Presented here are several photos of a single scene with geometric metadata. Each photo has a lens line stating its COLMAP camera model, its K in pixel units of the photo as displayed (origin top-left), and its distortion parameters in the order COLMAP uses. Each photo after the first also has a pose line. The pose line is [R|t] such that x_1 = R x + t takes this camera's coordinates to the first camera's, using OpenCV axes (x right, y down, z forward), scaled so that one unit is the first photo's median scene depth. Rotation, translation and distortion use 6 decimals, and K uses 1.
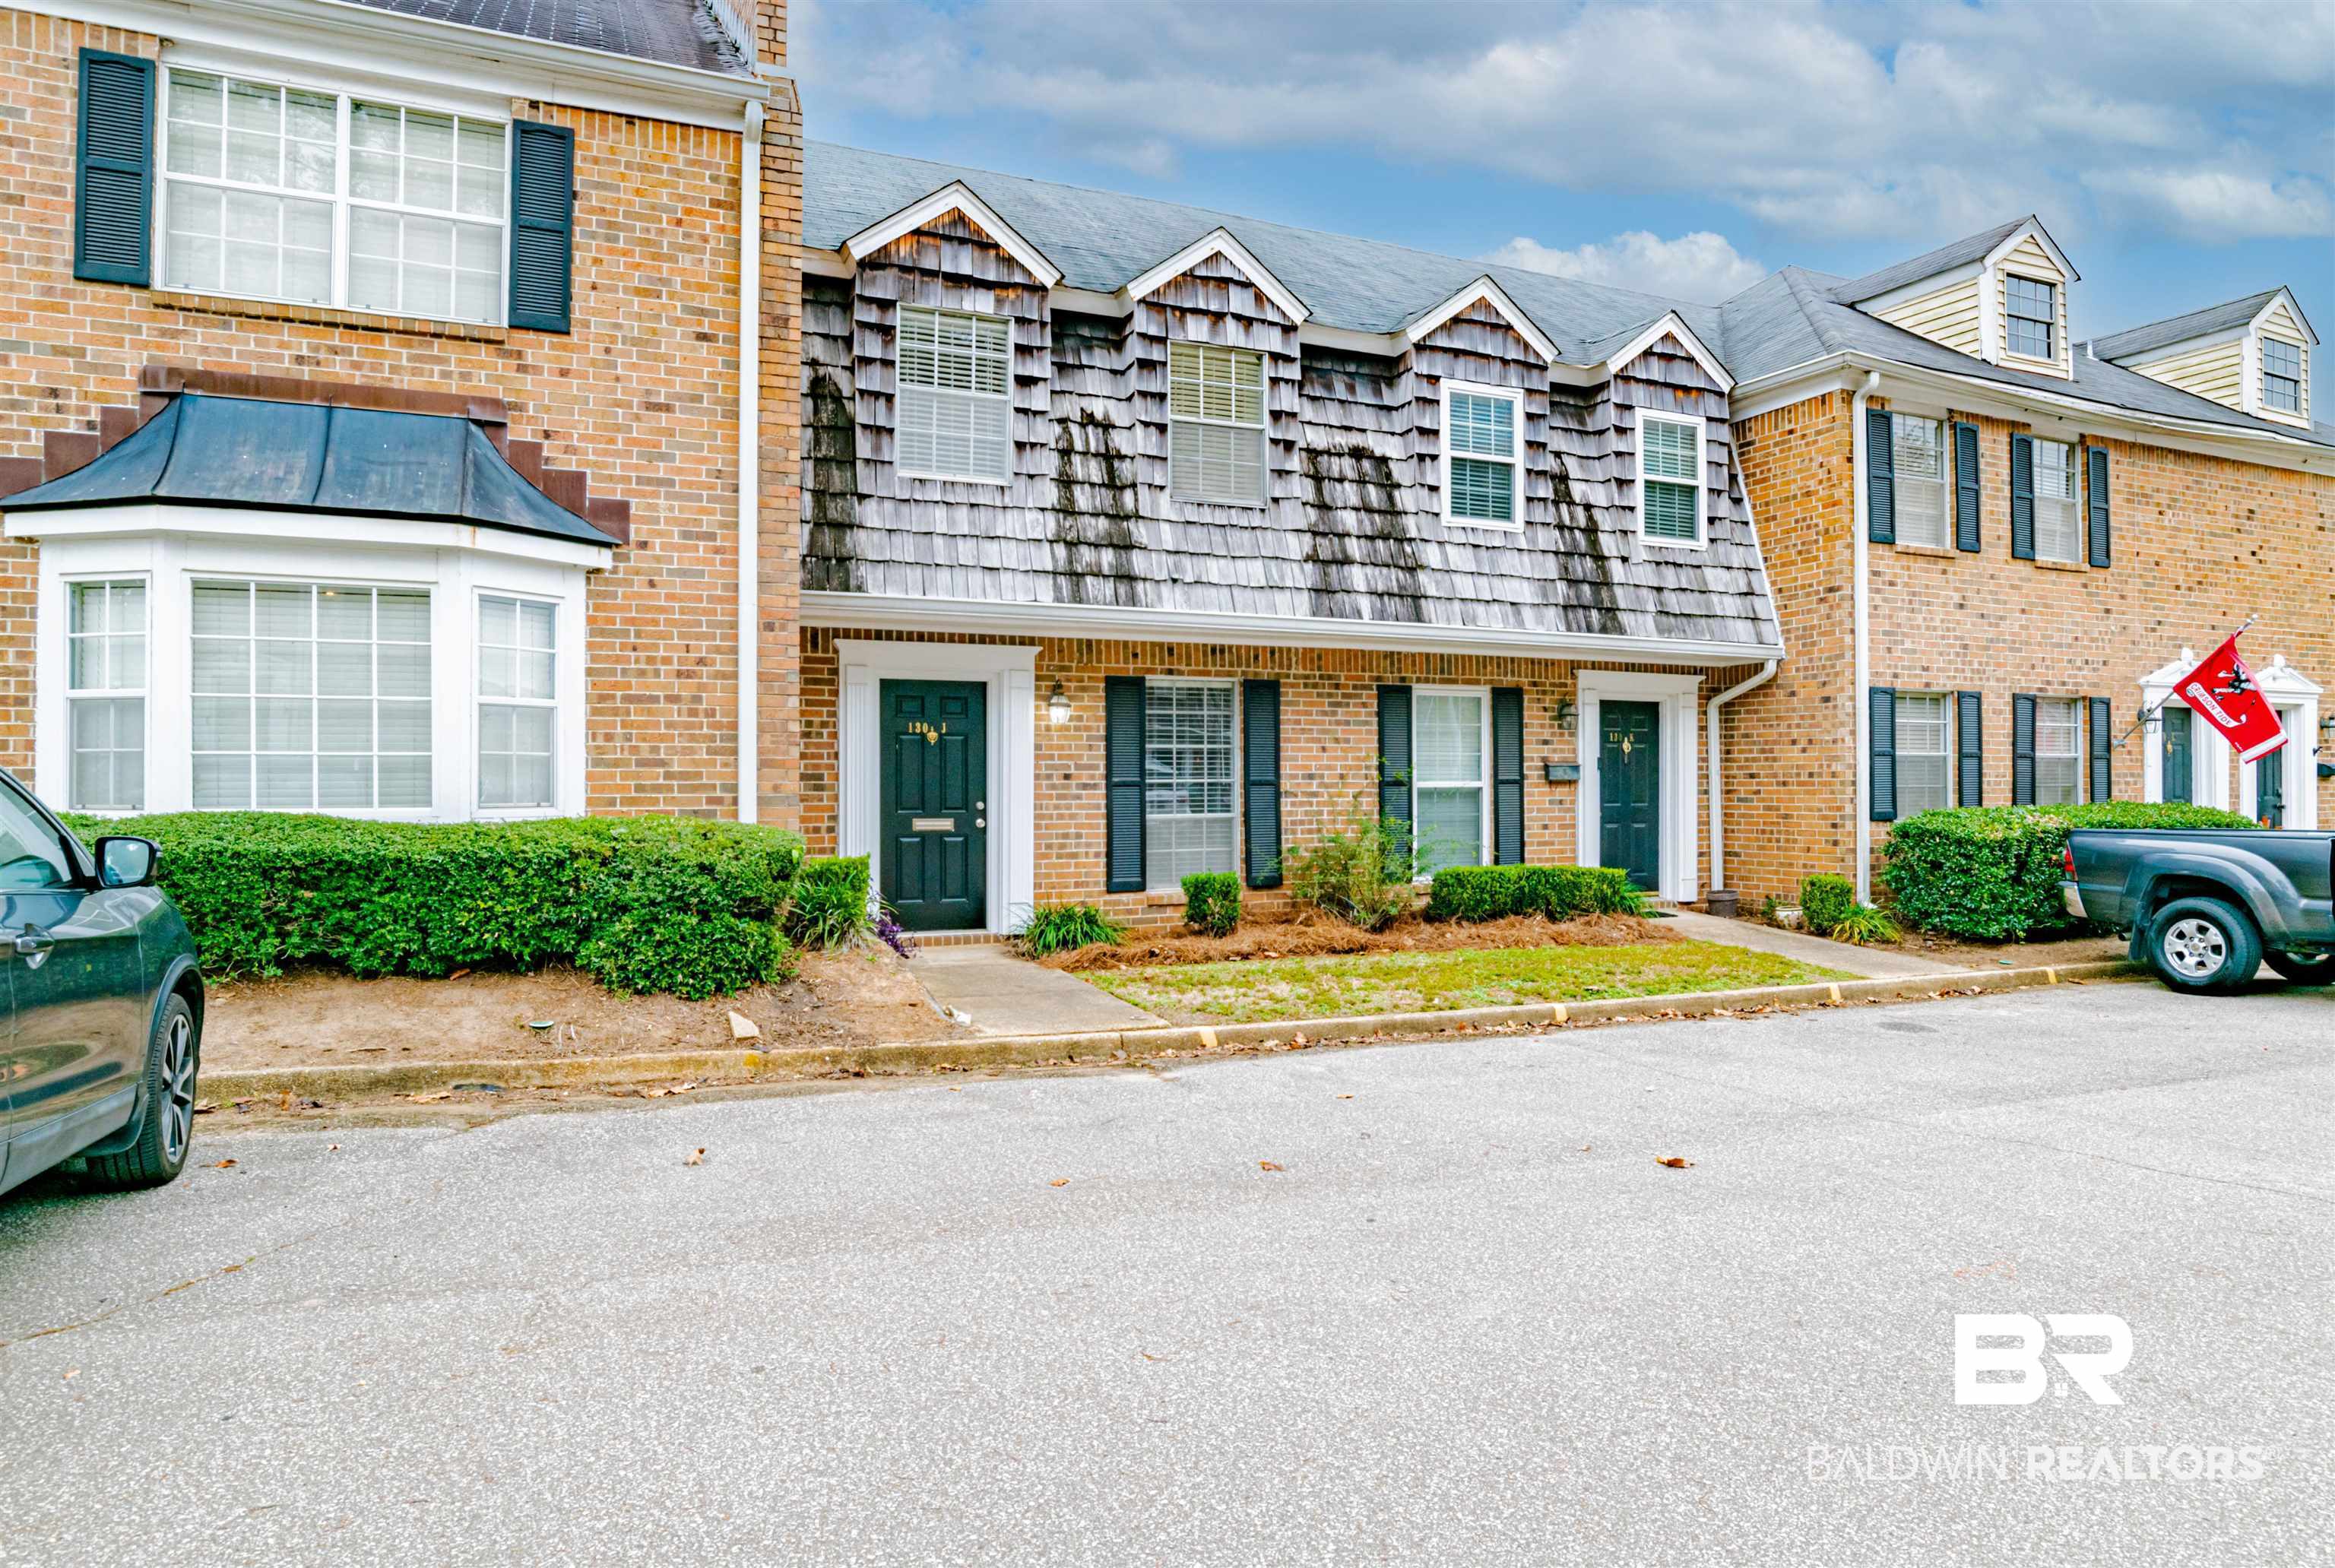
lens RADIAL K [[1342.0, 0, 1156.3], [0, 1342.0, 773.4], [0, 0, 1]] dist [-0.057297, 0.024219]
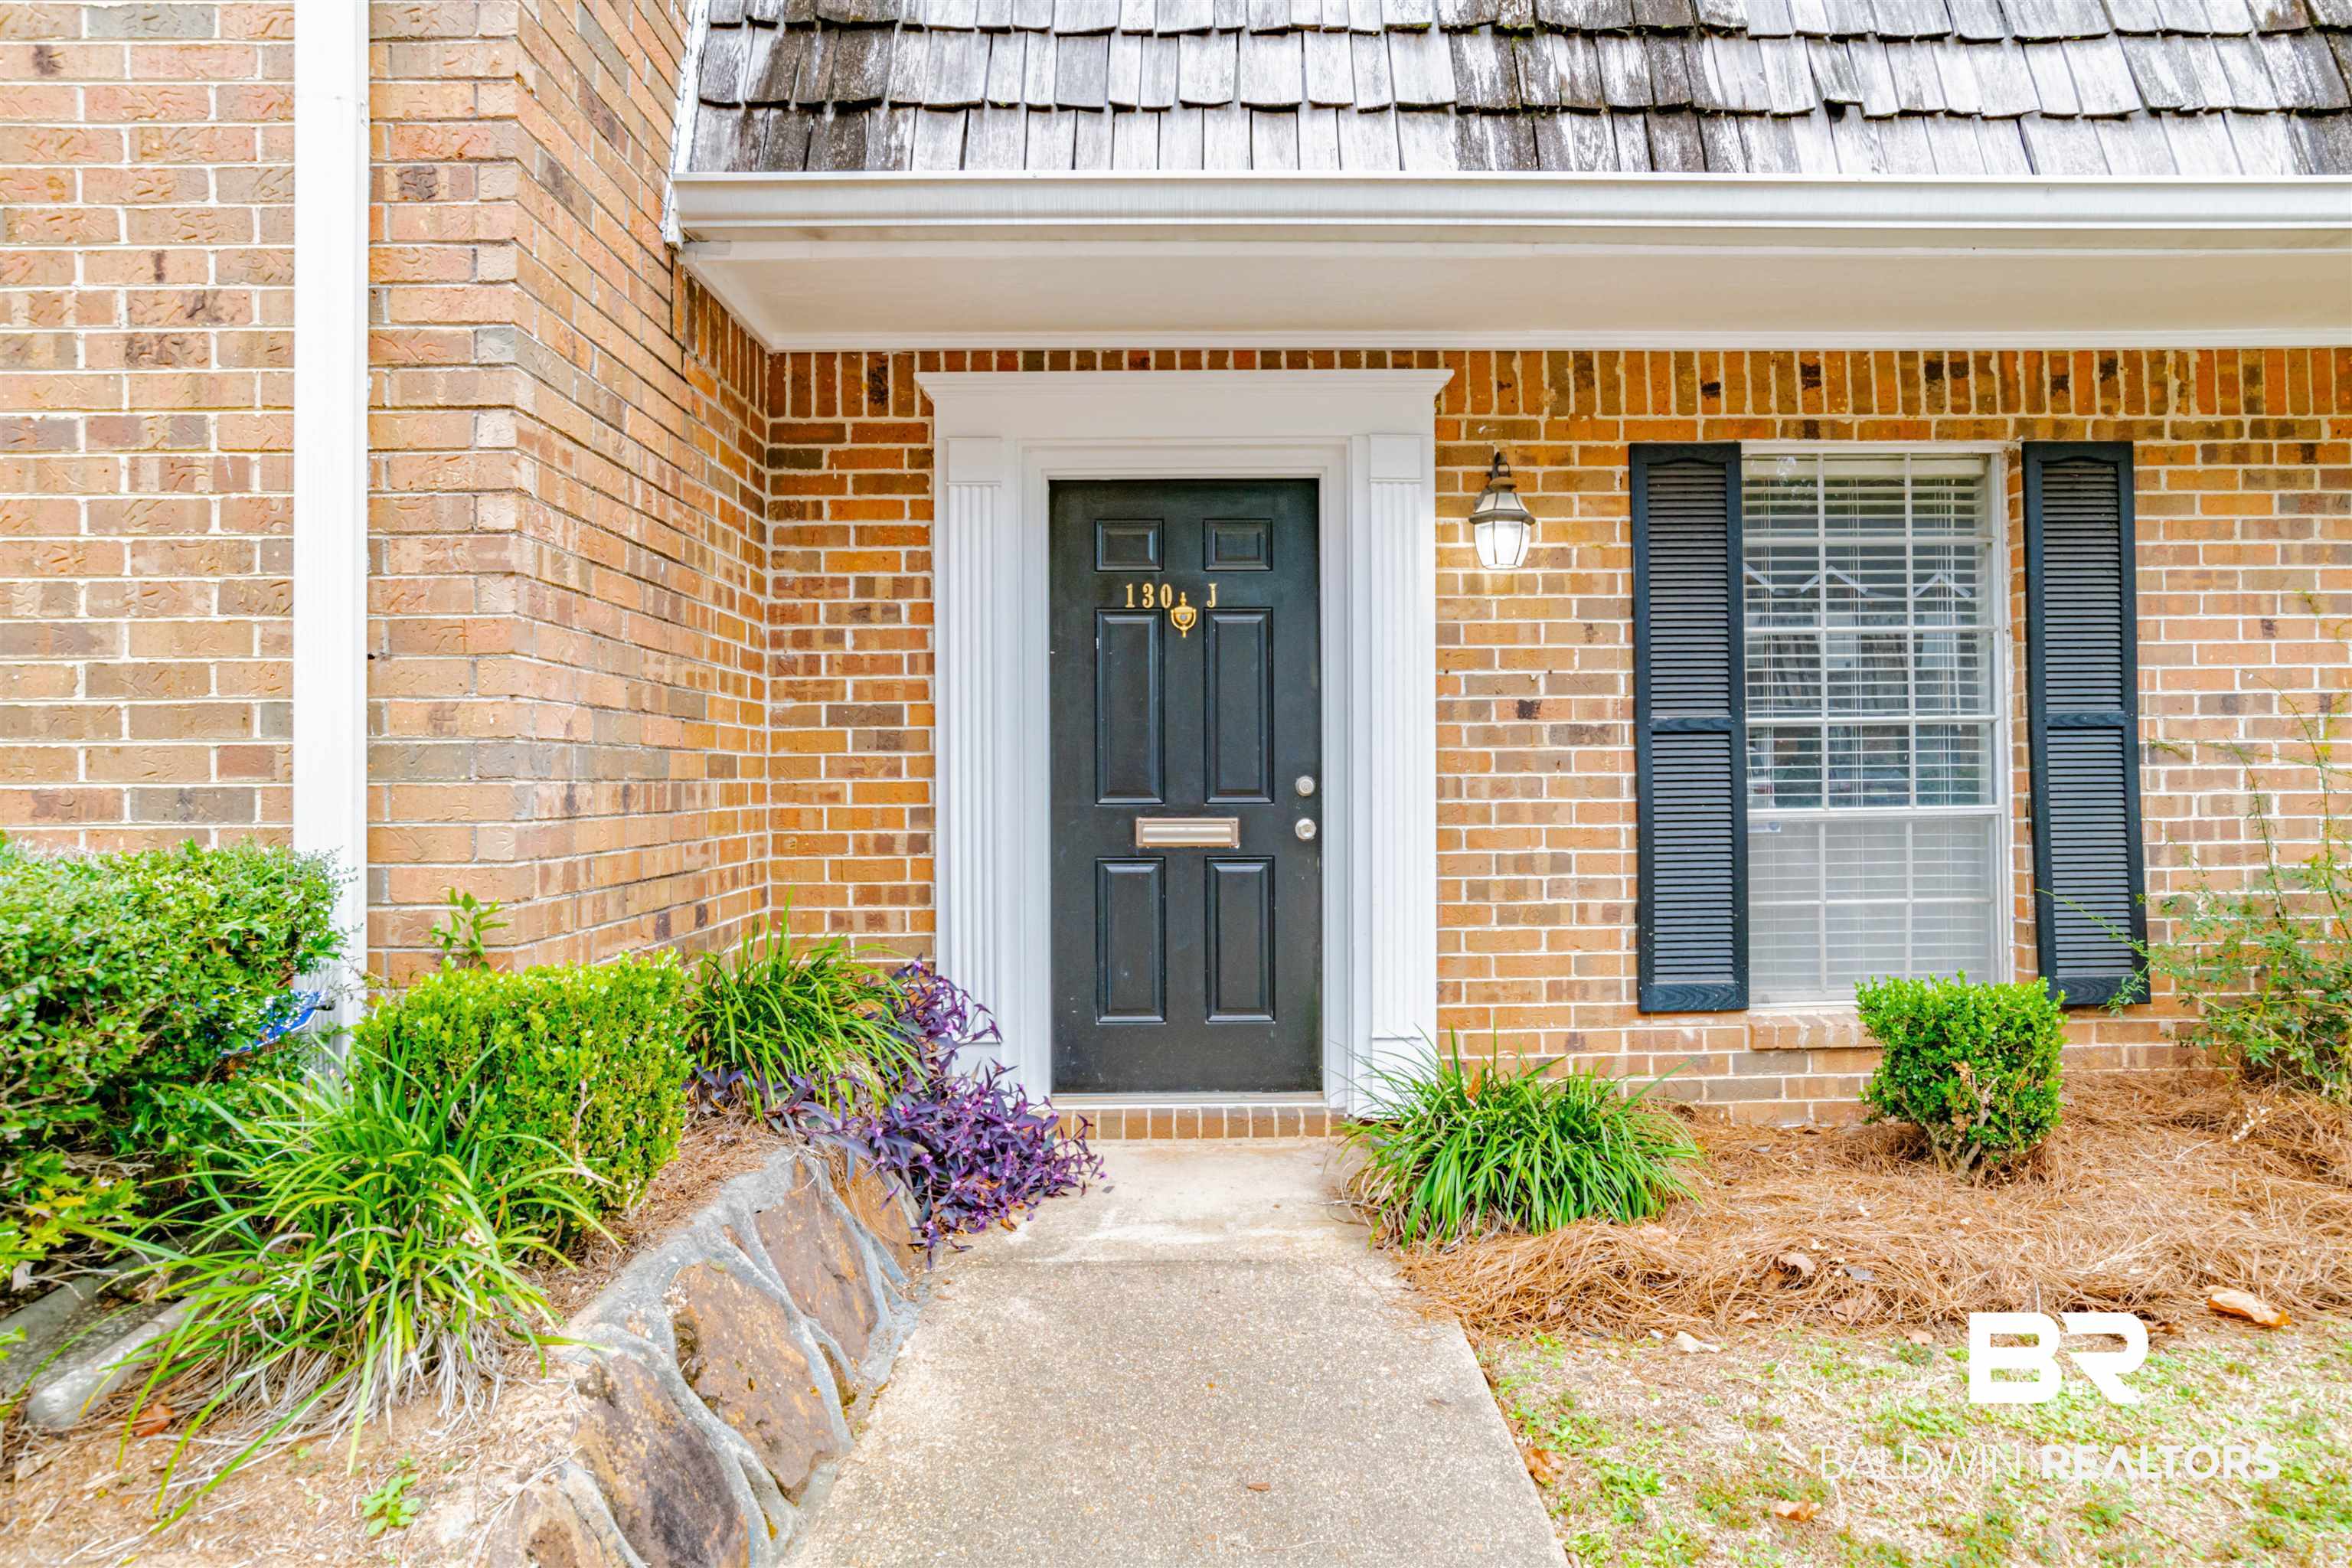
lens RADIAL K [[1260.7, 0, 1189.0], [0, 1260.7, 776.4], [0, 0, 1]] dist [-0.056842, 0.024392]
pose [[0.923365, -0.006434, -0.383869, -0.018554], [0.009451, 0.999937, 0.005974, 0.018943], [0.383806, -0.009144, 0.923368, 0.644006]]
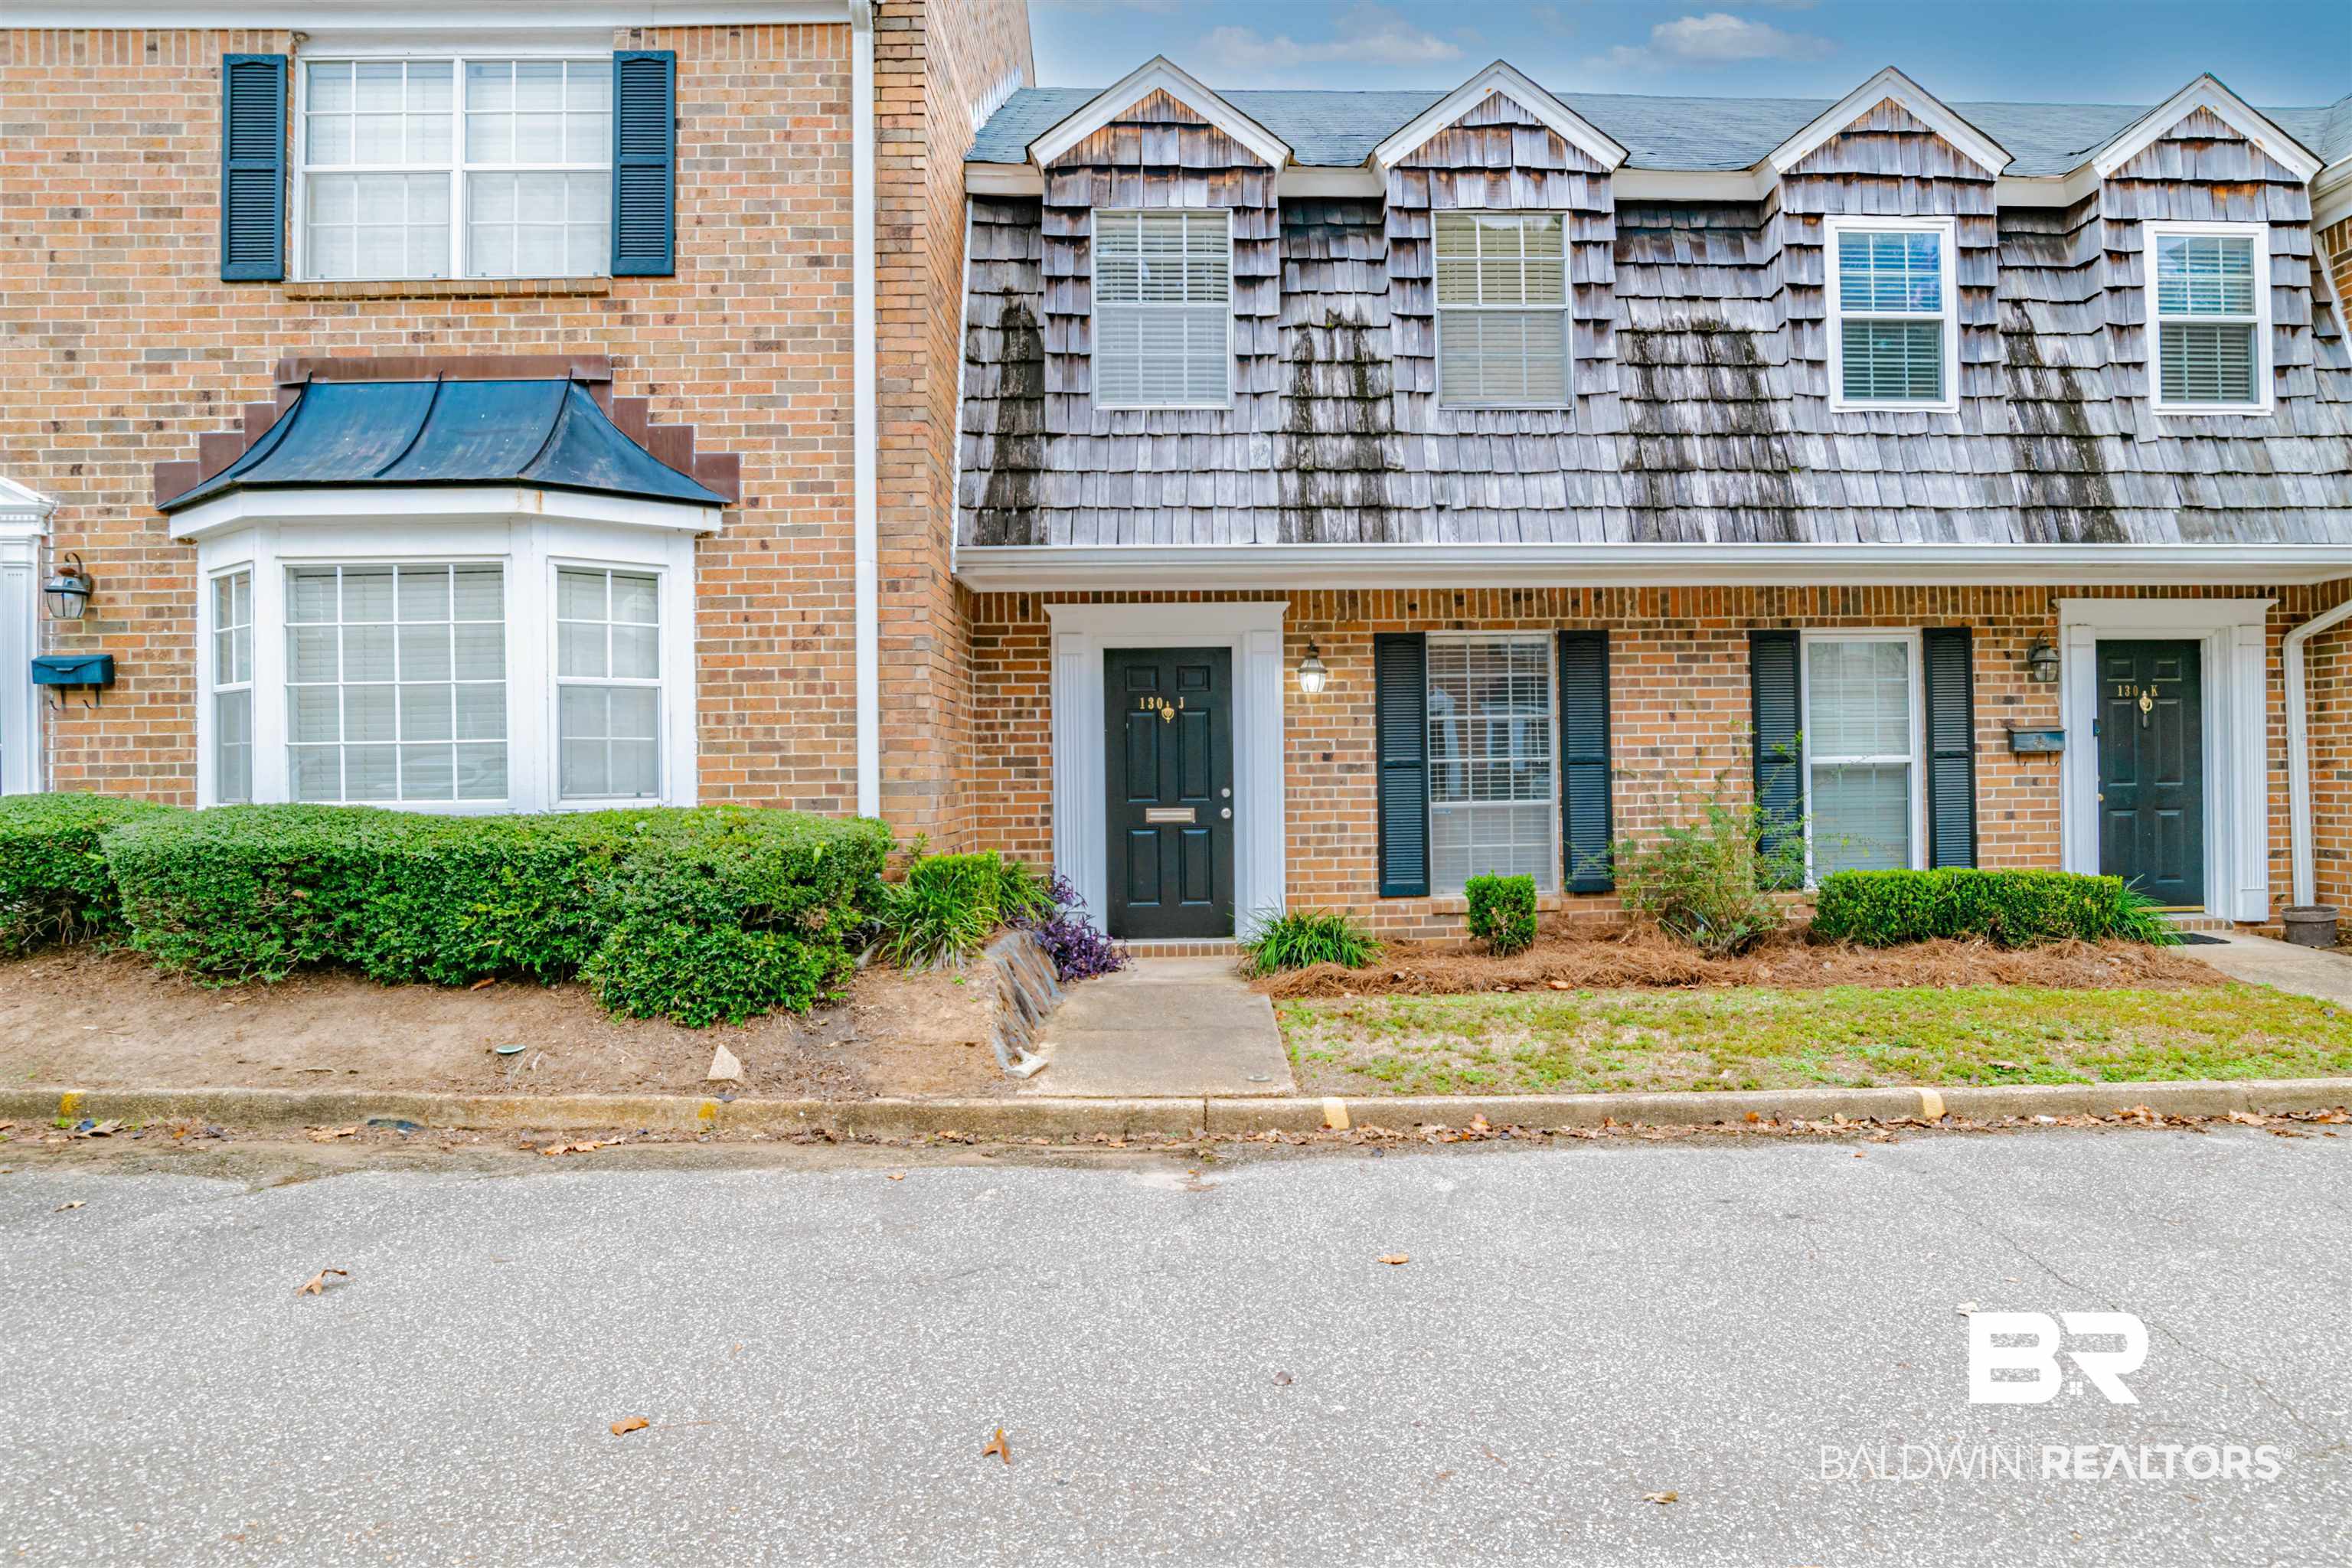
lens RADIAL K [[1260.7, 0, 1234.5], [0, 1260.7, 773.4], [0, 0, 1]] dist [-0.056842, 0.024392]
pose [[0.934556, -0.014116, -0.355536, 0.160715], [0.016358, 0.999861, 0.003302, 0.009292], [0.355440, -0.008901, 0.934657, 0.255080]]
